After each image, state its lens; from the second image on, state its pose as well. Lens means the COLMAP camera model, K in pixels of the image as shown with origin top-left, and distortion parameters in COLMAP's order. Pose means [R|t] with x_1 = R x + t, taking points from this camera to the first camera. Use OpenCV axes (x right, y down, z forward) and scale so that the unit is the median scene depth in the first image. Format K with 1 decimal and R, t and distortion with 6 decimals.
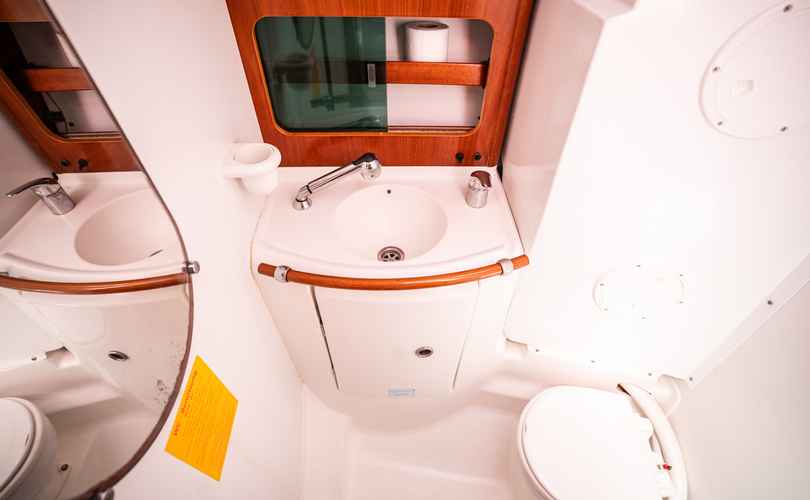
lens RADIAL K [[397.3, 0, 408.6], [0, 397.3, 247.4], [0, 0, 1]] dist [-0.068977, 0.033175]
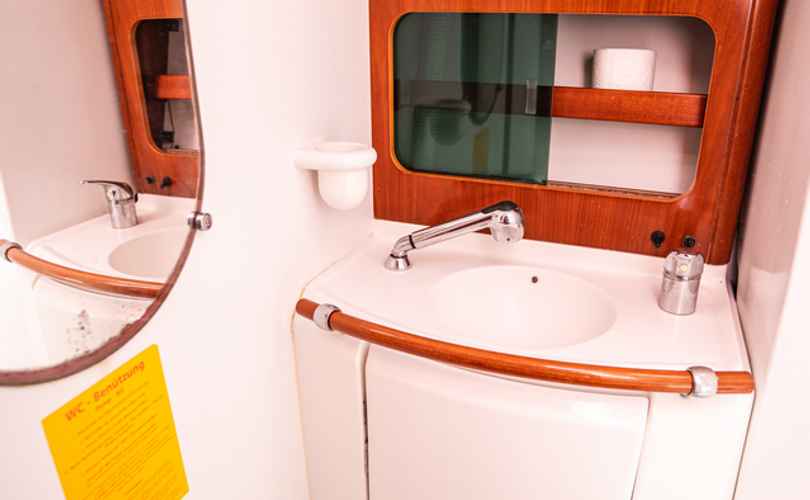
lens RADIAL K [[619.8, 0, 417.4], [0, 619.8, 250.4], [0, 0, 1]] dist [-0.031807, -0.059292]
pose [[0.918296, 0.122343, -0.376517, 0.161361], [-0.274819, 0.881569, -0.383811, 0.276621], [0.284969, 0.455926, 0.843163, 0.115105]]
